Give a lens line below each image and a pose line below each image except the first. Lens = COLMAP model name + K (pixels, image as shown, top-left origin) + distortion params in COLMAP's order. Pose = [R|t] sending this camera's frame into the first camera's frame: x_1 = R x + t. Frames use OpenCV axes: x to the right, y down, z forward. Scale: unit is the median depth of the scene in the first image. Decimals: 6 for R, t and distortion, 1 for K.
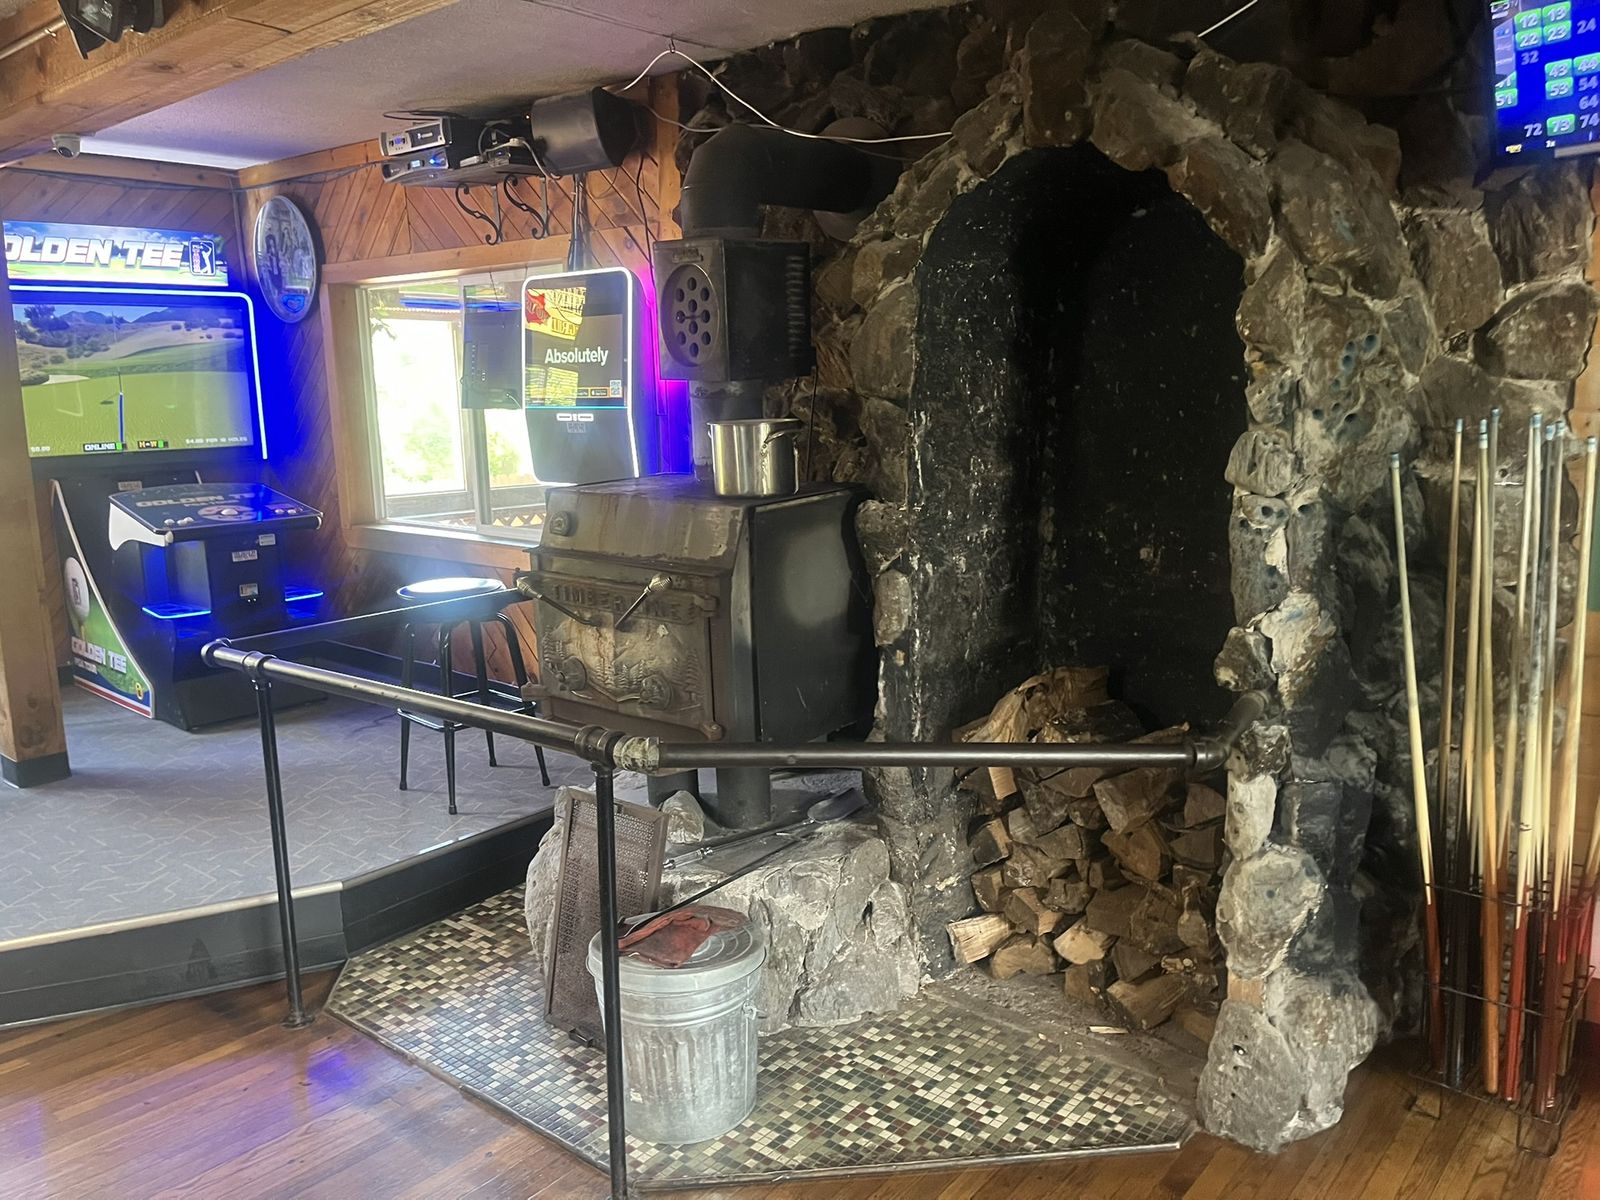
lens RADIAL K [[1226.9, 0, 787.0], [0, 1226.9, 596.1], [0, 0, 1]] dist [0.000991, -0.055021]
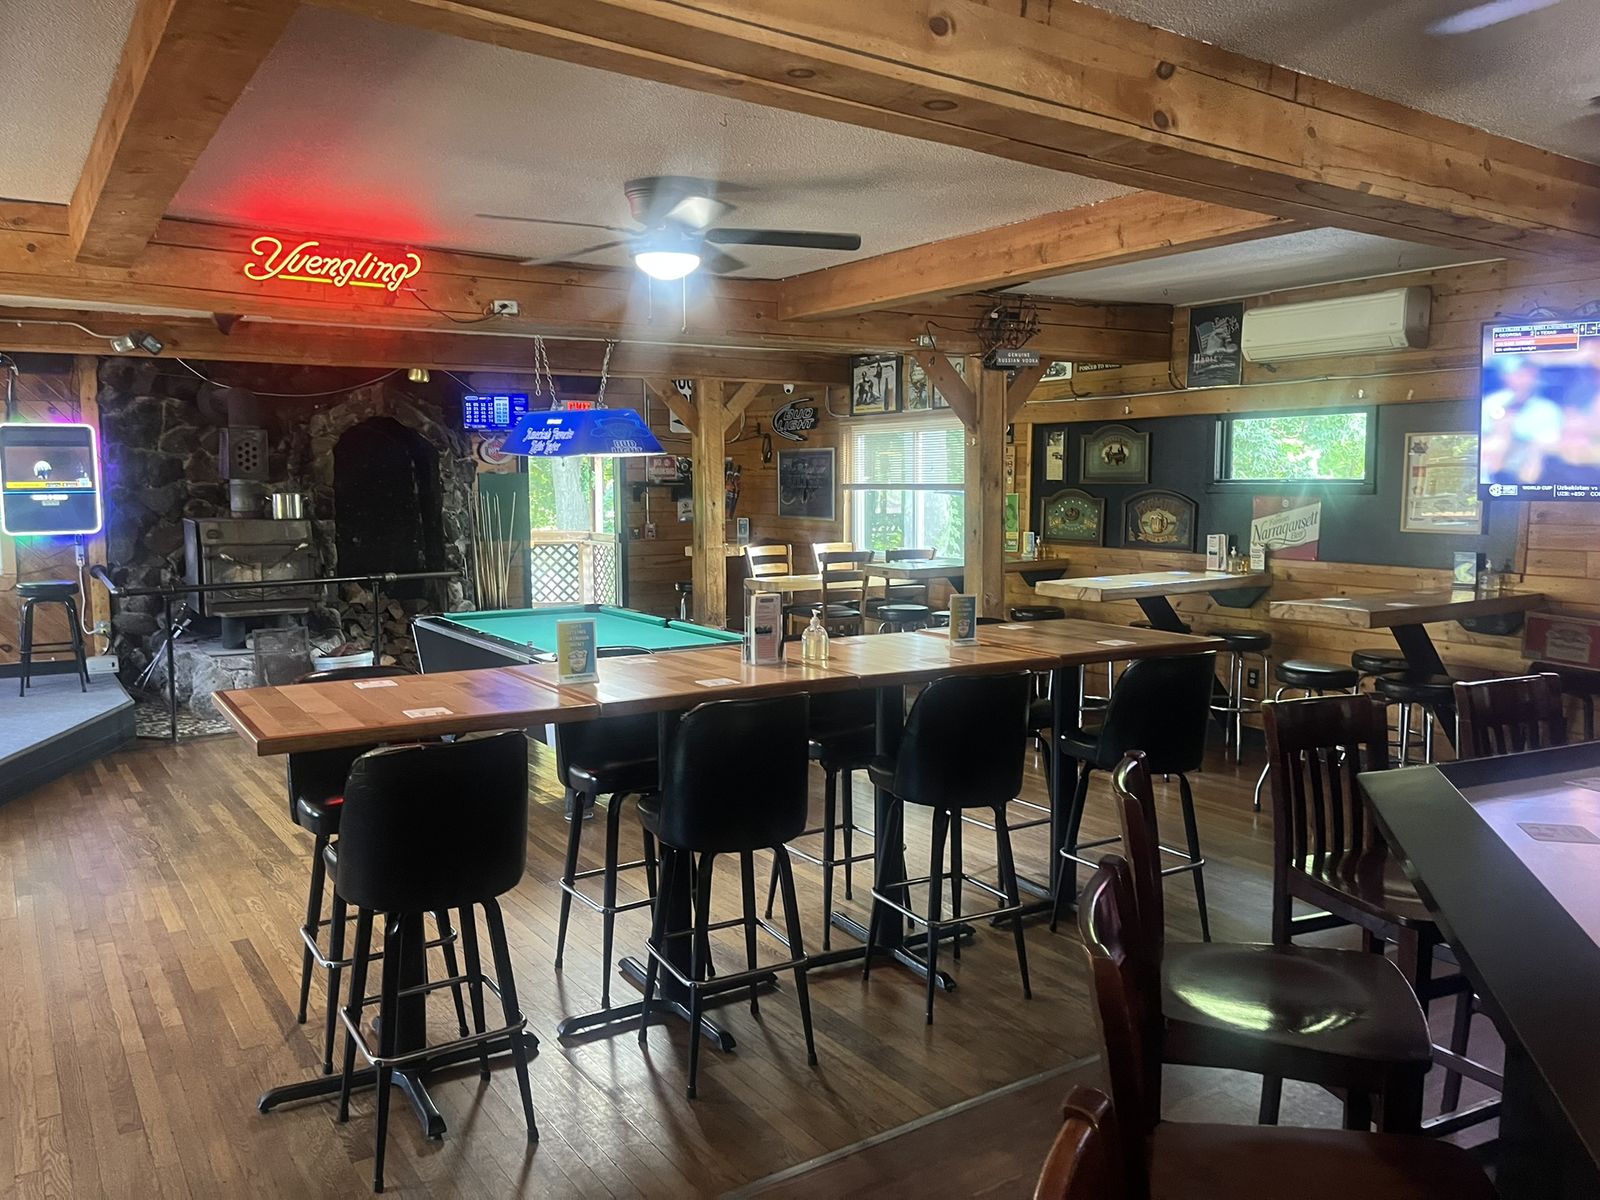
lens RADIAL K [[1226.9, 0, 787.0], [0, 1226.9, 596.1], [0, 0, 1]] dist [0.000991, -0.055021]
pose [[0.274938, -0.070871, 0.958846, -2.372315], [0.147873, 0.988531, 0.030664, 0.170501], [-0.950022, 0.133357, 0.282264, -0.855127]]
